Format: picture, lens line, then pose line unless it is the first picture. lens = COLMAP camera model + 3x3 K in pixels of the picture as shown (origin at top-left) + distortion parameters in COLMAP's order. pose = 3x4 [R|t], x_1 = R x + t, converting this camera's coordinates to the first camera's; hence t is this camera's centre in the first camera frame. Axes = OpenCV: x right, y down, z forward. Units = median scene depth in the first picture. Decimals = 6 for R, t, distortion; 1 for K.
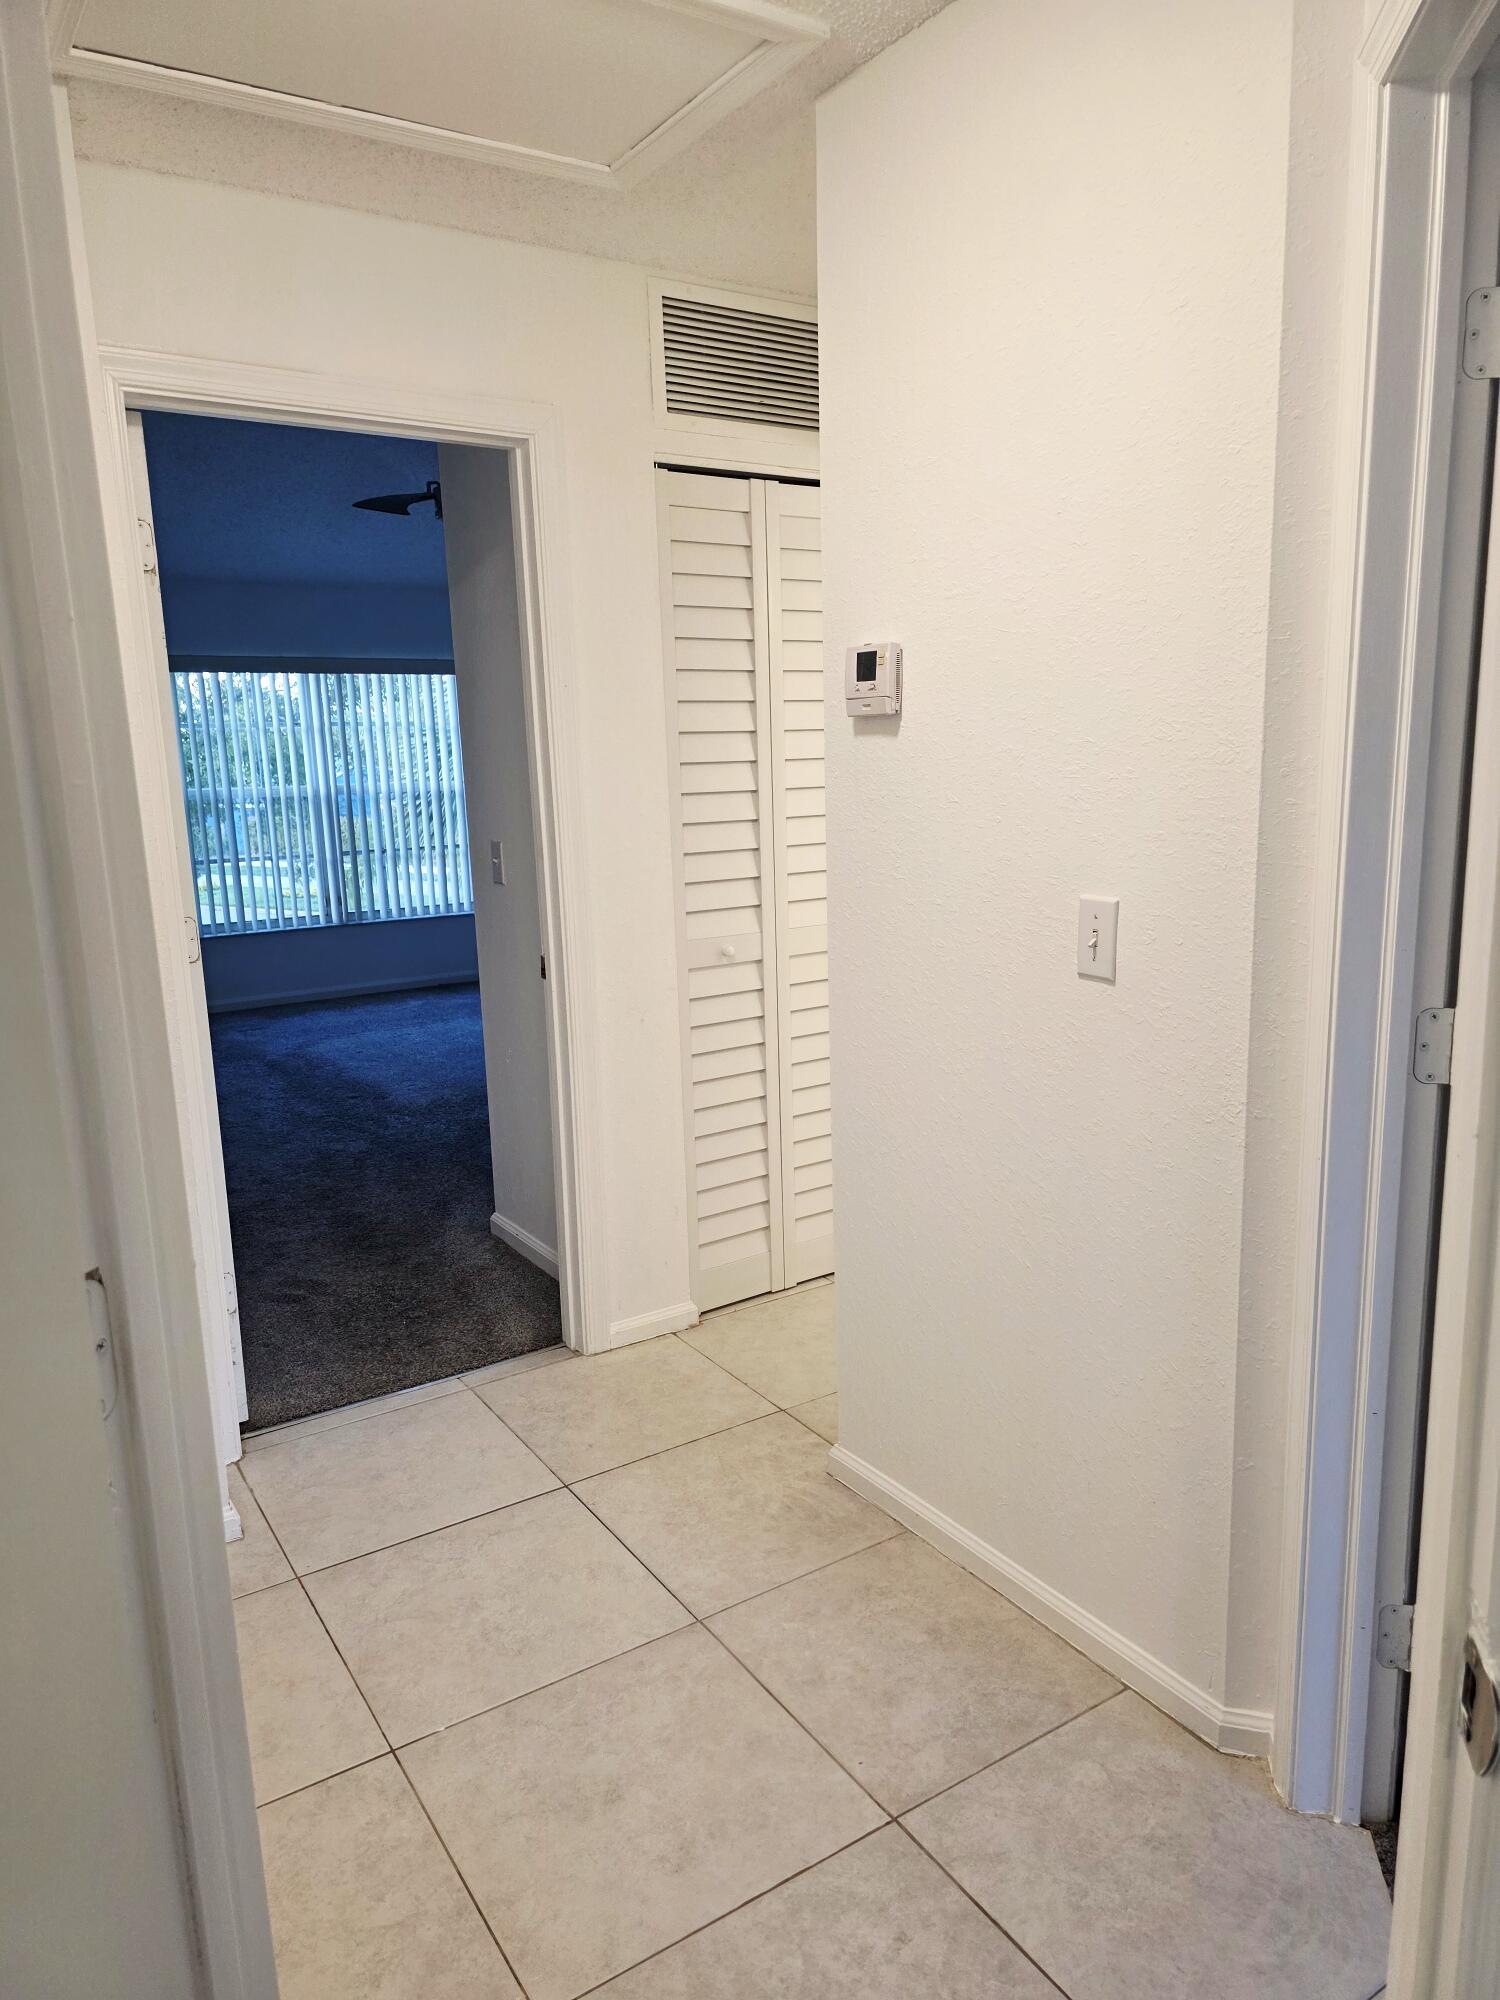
lens RADIAL K [[1351.8, 0, 755.4], [0, 1351.8, 1005.1], [0, 0, 1]] dist [0.070321, -0.073523]
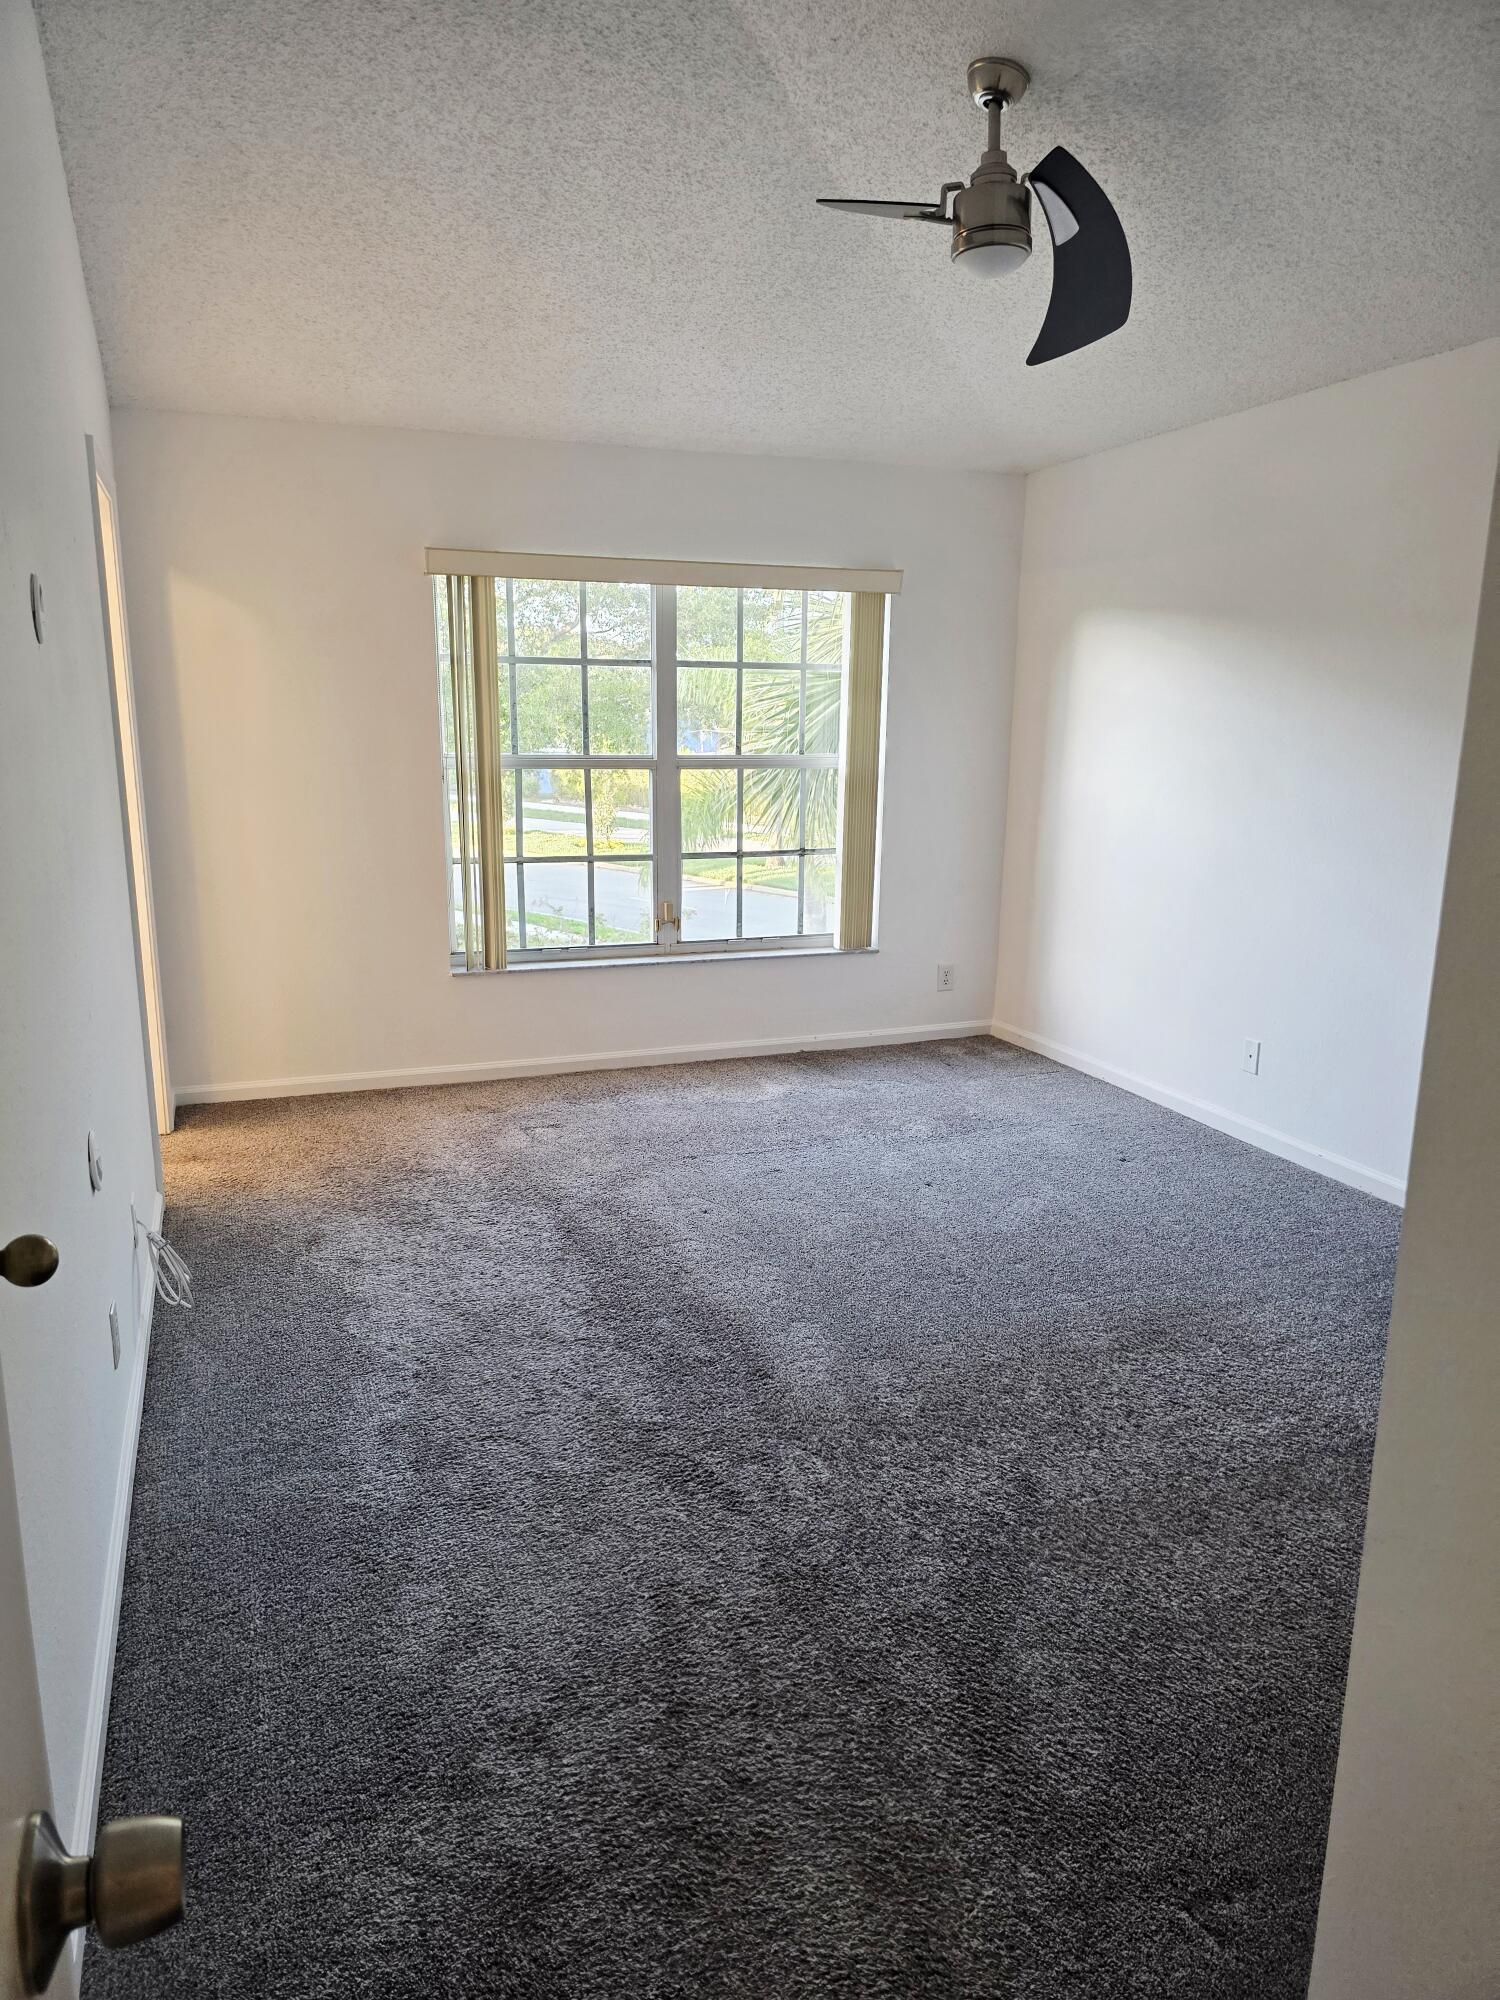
lens RADIAL K [[1351.8, 0, 755.4], [0, 1351.8, 1005.1], [0, 0, 1]] dist [0.070321, -0.073523]
pose [[0.976424, 0.090195, -0.196117, -0.283285], [-0.081536, 0.995323, 0.051804, -0.153665], [0.199872, -0.034592, 0.979211, 0.740997]]
